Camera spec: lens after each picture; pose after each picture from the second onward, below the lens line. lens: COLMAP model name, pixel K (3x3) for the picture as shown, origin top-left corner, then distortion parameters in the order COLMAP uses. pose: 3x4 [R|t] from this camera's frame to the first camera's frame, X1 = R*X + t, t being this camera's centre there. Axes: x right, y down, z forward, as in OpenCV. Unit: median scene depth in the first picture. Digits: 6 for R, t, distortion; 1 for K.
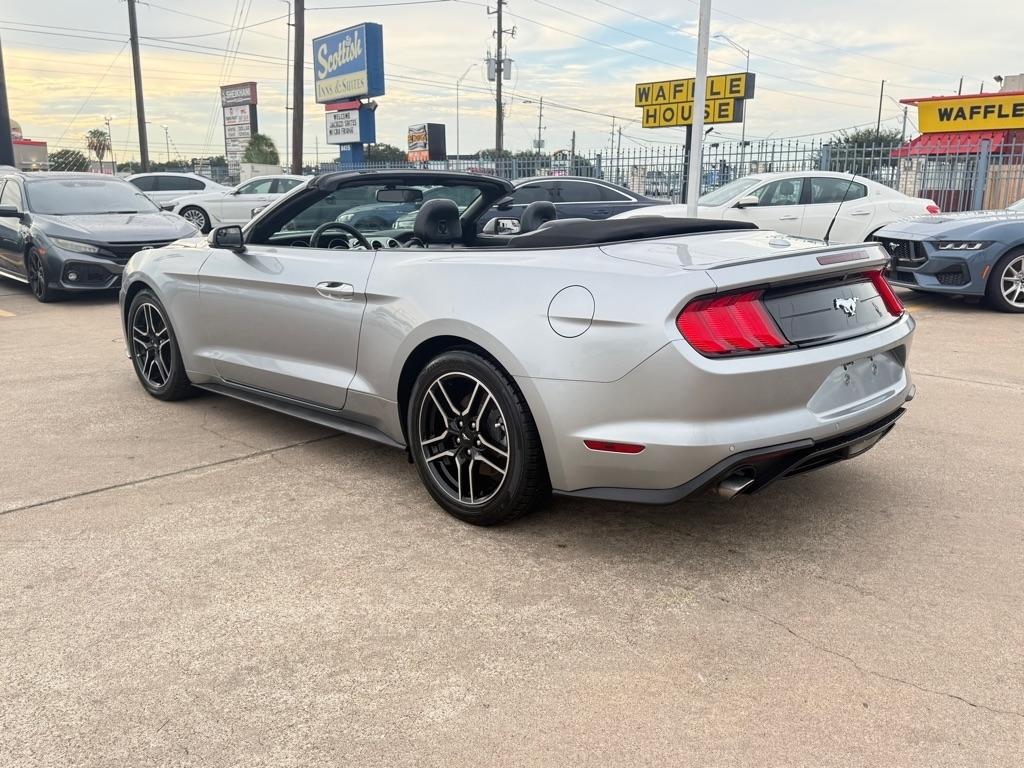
lens RADIAL K [[840.6, 0, 511.1], [0, 840.6, 379.8], [0, 0, 1]] dist [0.076856, -0.109628]
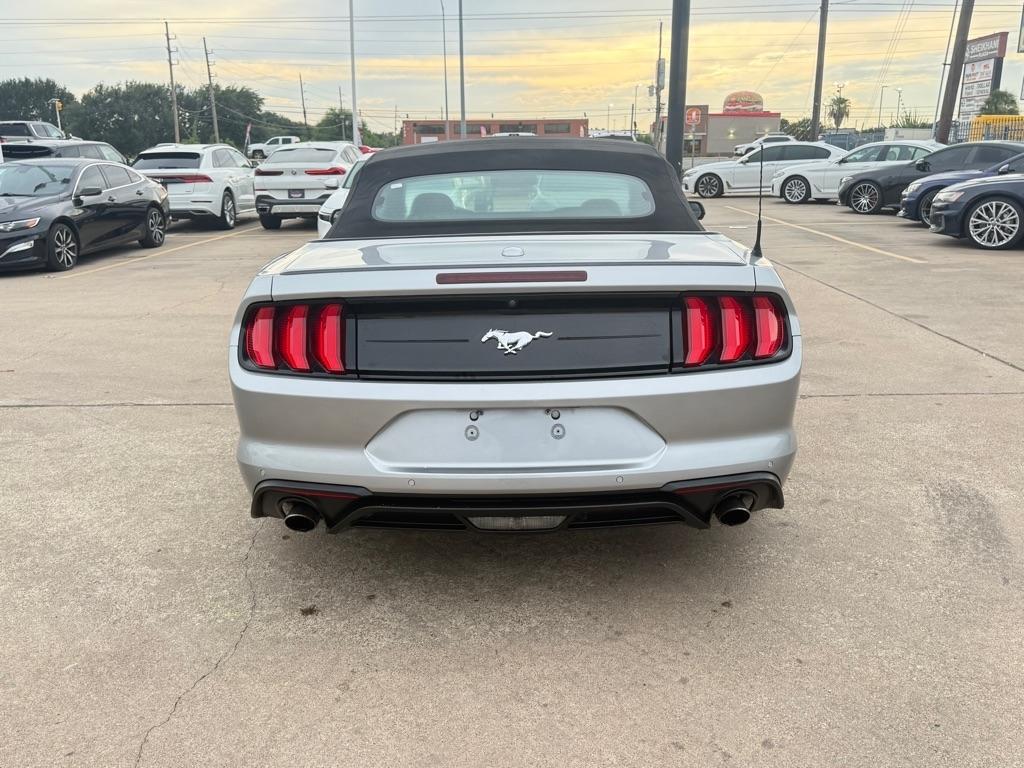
lens RADIAL K [[840.6, 0, 519.6], [0, 840.6, 392.2], [0, 0, 1]] dist [0.076856, -0.109628]
pose [[0.693037, 0.178100, -0.698555, 0.674303], [-0.141517, 0.983759, 0.110414, -0.090588], [0.706875, 0.022336, 0.706986, 0.343050]]
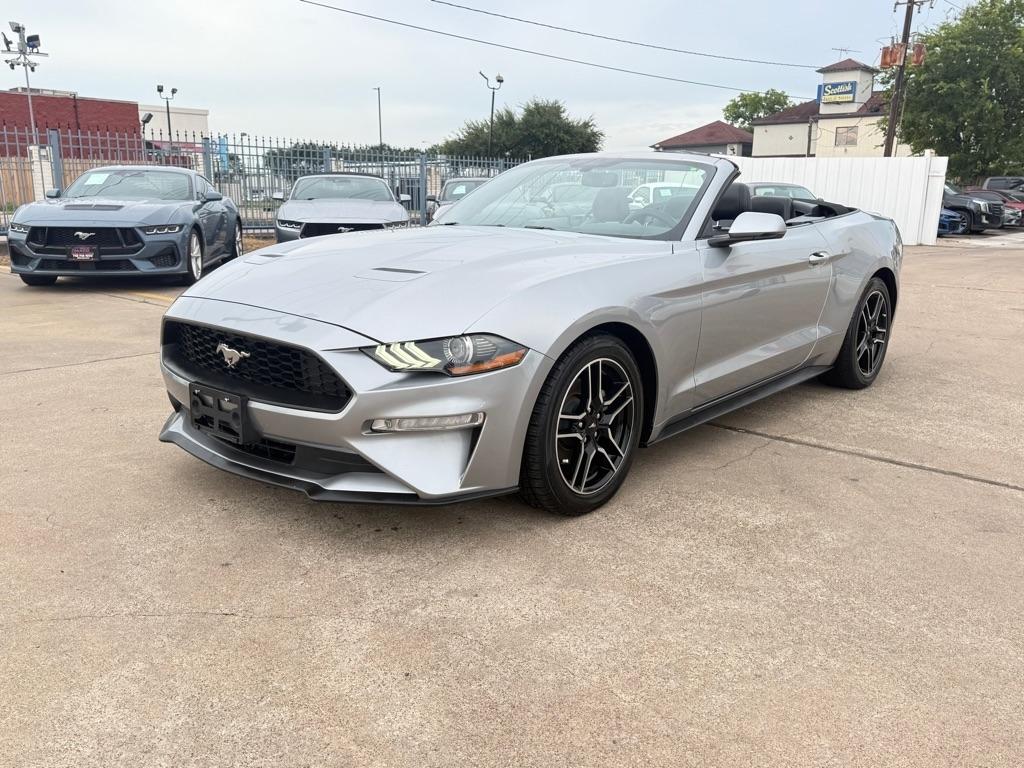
lens RADIAL K [[840.6, 0, 514.9], [0, 840.6, 384.1], [0, 0, 1]] dist [0.076856, -0.109628]
pose [[-0.063585, -0.224227, 0.972460, -1.209730], [0.207236, 0.950225, 0.232651, -0.268075], [-0.976223, 0.216321, -0.013952, 1.284567]]
